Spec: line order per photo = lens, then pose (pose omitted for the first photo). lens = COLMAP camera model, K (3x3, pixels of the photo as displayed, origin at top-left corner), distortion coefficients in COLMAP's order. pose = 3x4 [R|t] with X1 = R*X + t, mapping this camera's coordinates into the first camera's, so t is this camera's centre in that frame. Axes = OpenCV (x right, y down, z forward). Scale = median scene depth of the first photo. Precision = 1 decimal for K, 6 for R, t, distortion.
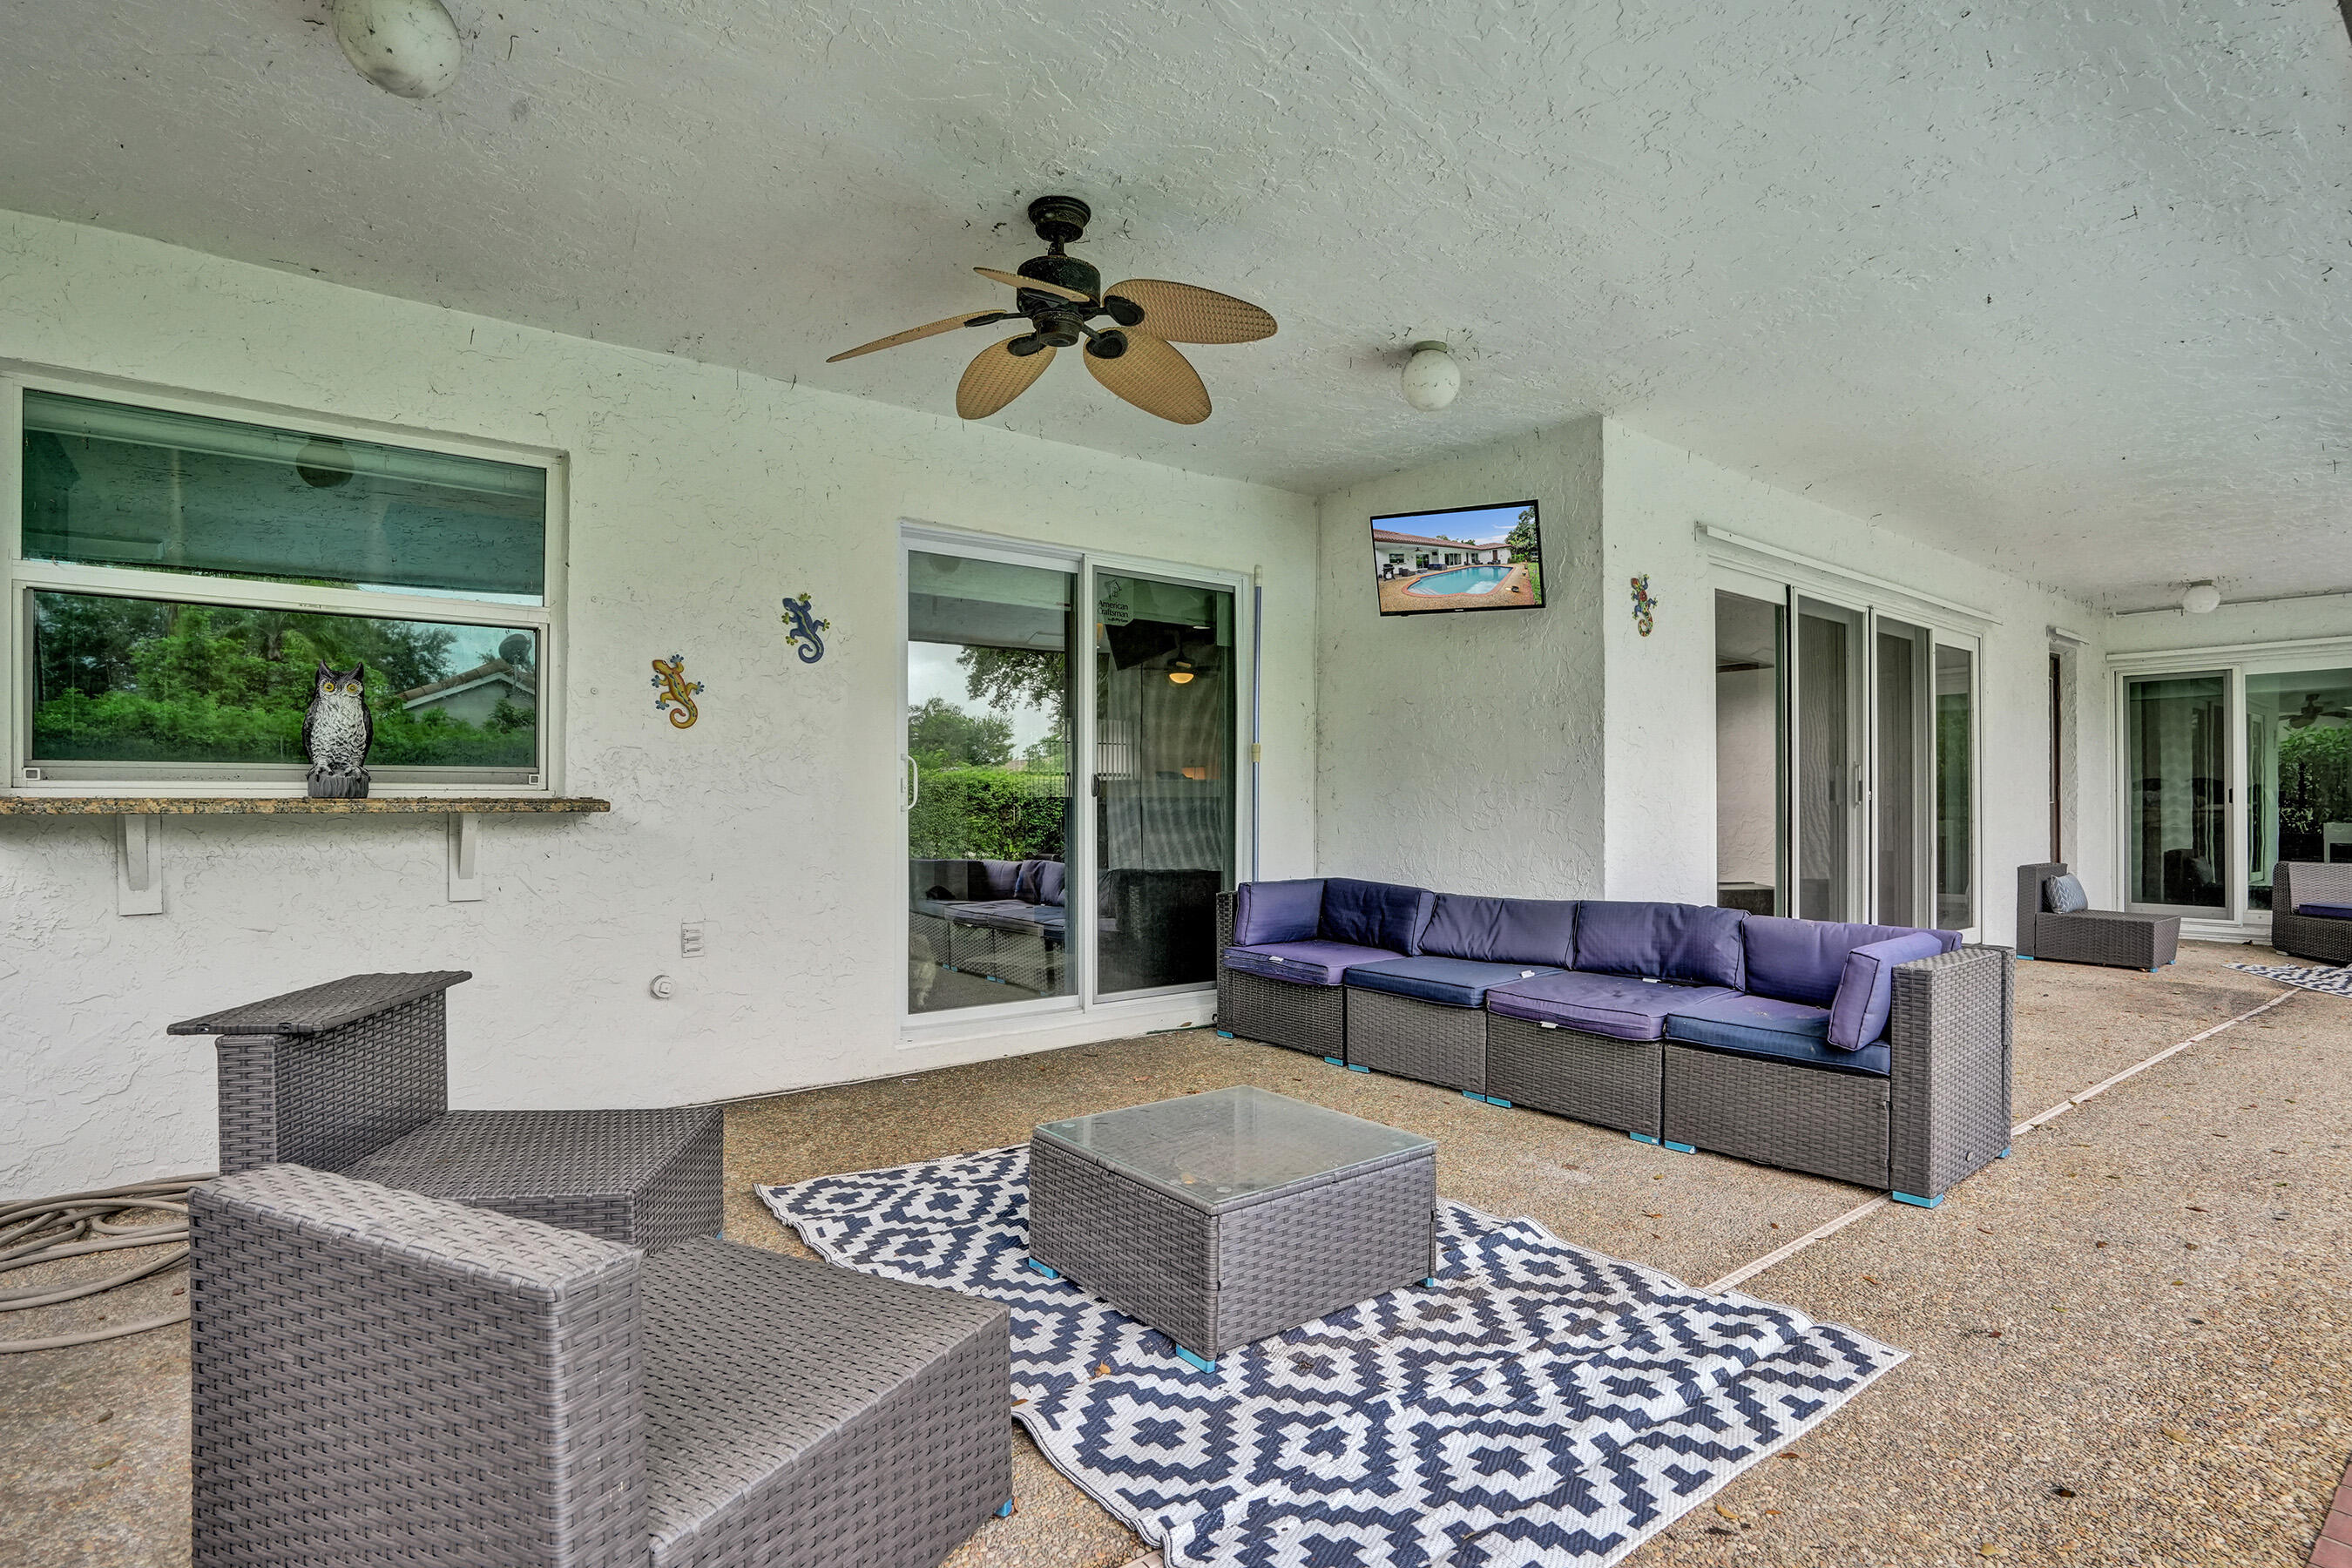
lens RADIAL K [[1178.1, 0, 1175.4], [0, 1178.1, 800.8], [0, 0, 1]] dist [-0.061554, -0.000019]
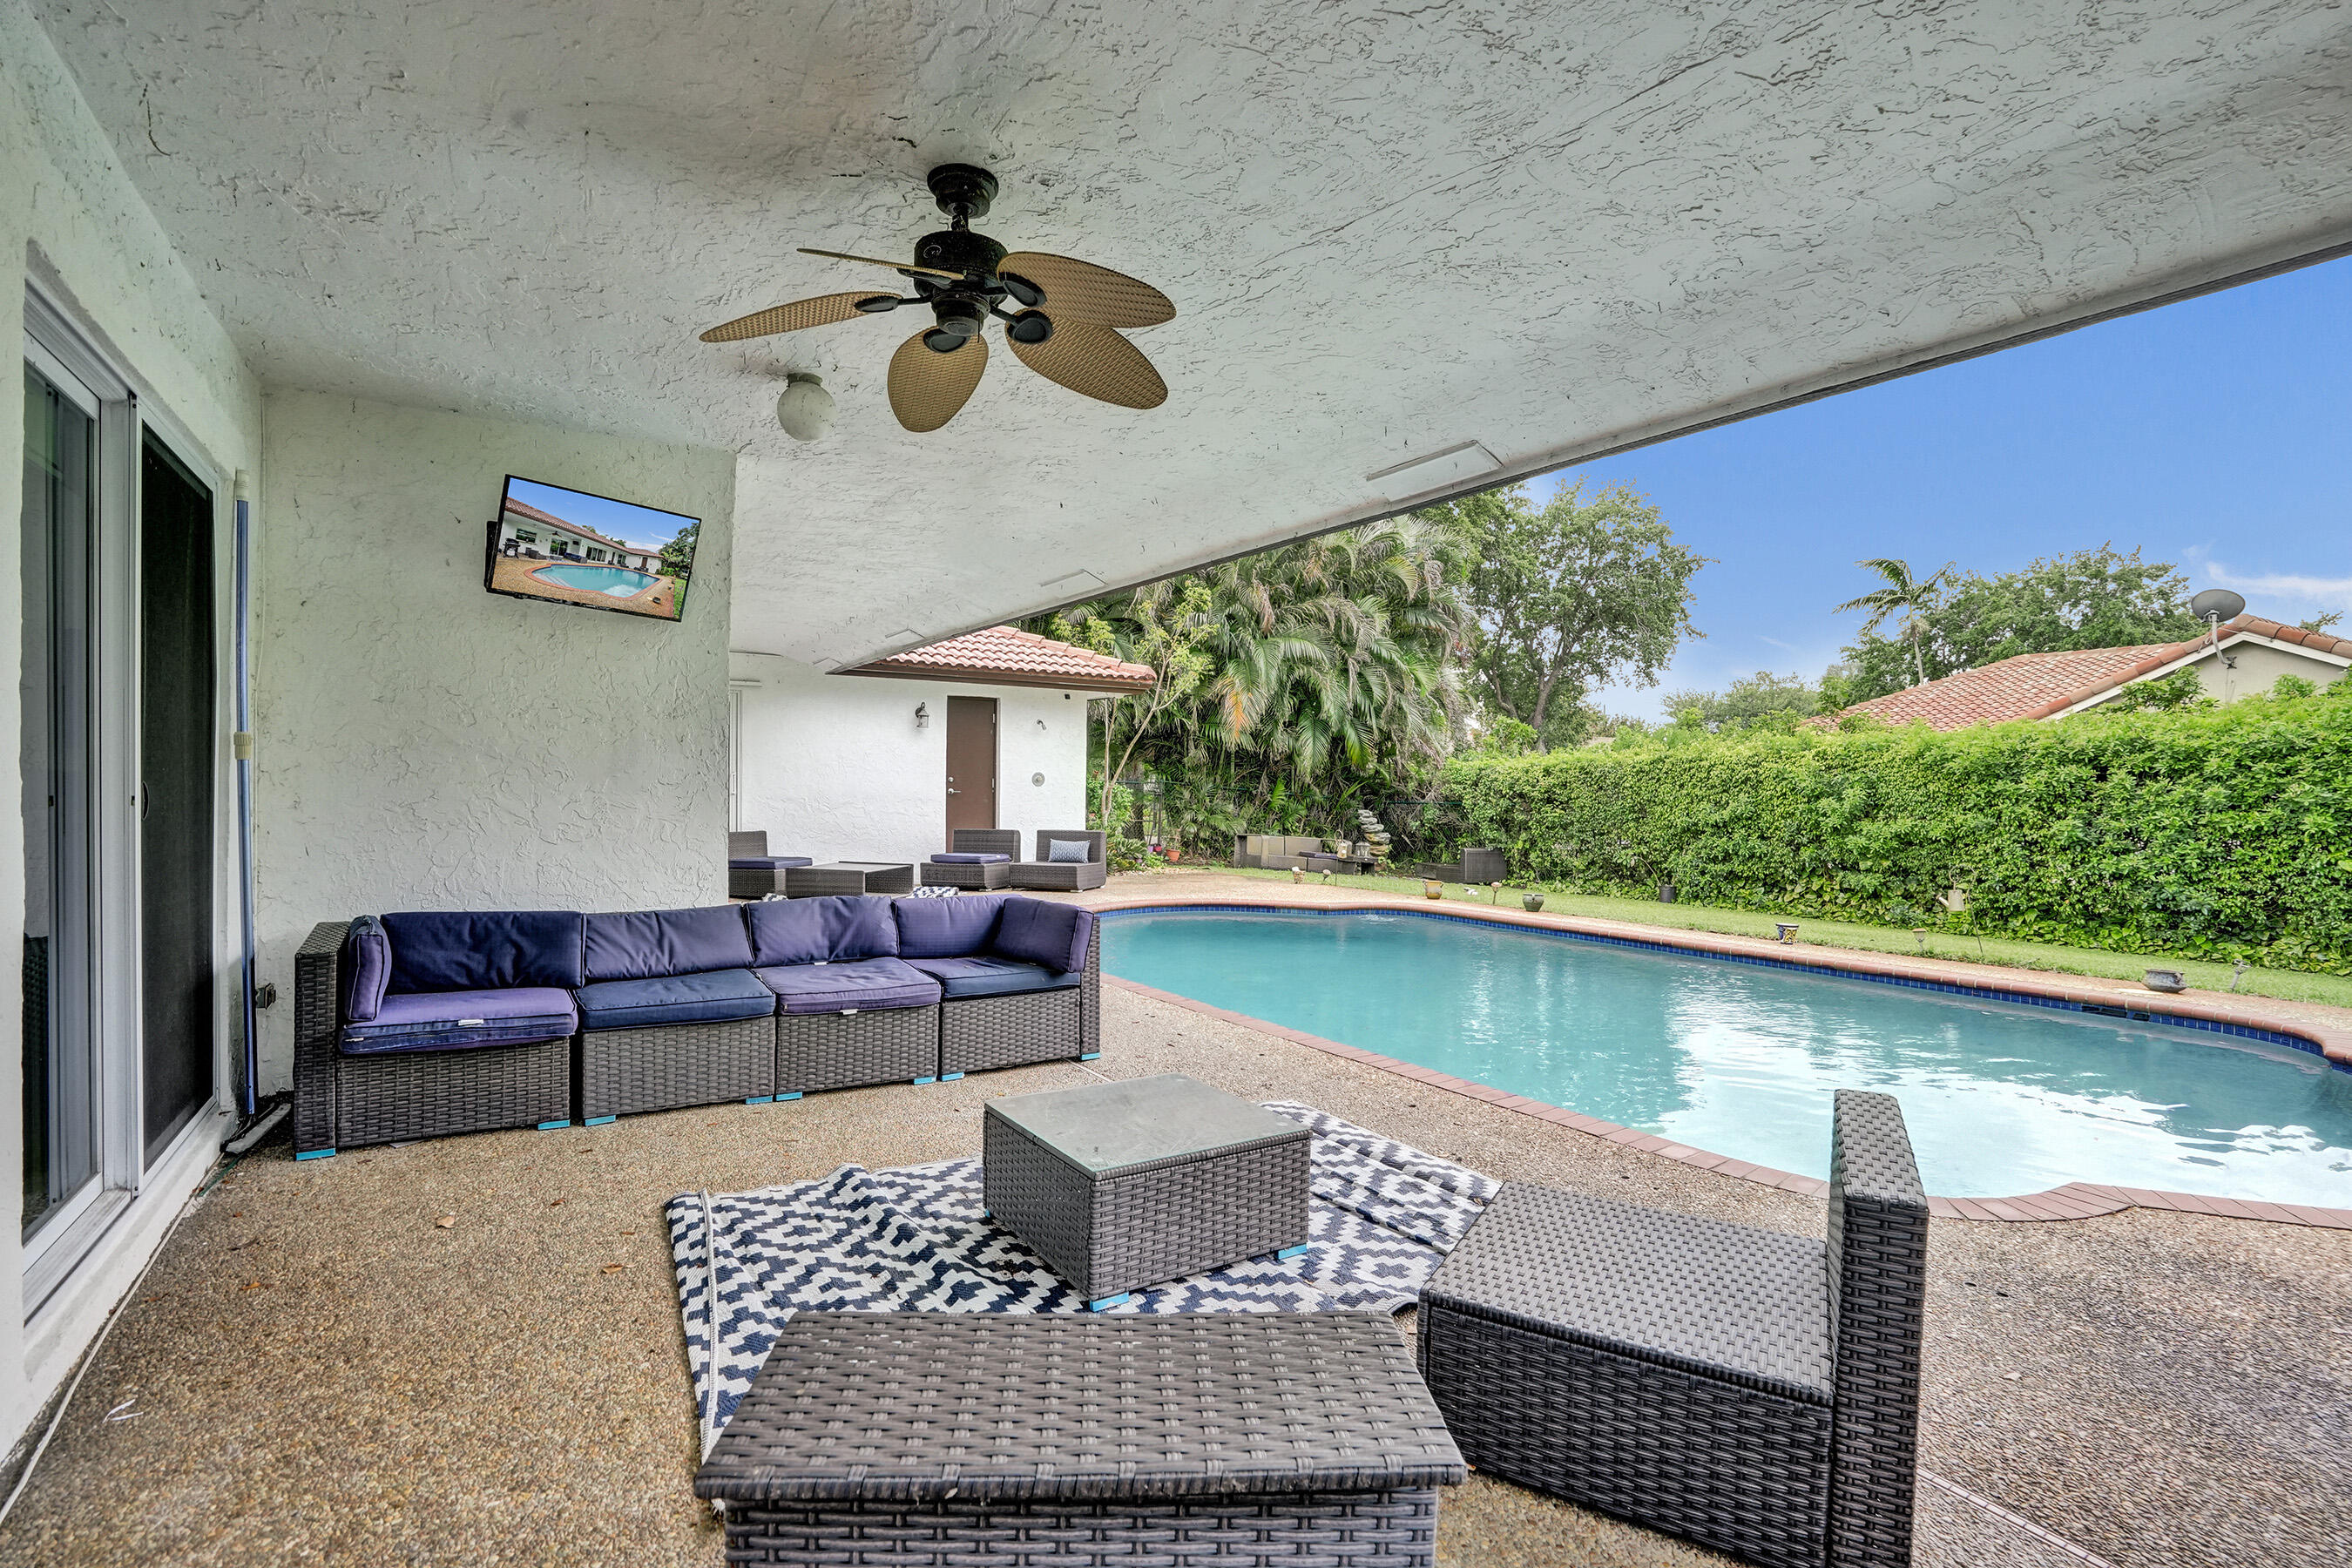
lens RADIAL K [[1091.8, 0, 1181.6], [0, 1091.8, 795.9], [0, 0, 1]] dist [-0.071378, 0.030722]
pose [[0.101268, -0.017416, 0.994707, -0.601195], [-0.008912, 0.999791, 0.018413, -0.037408], [-0.994819, -0.010729, 0.101092, 0.484234]]
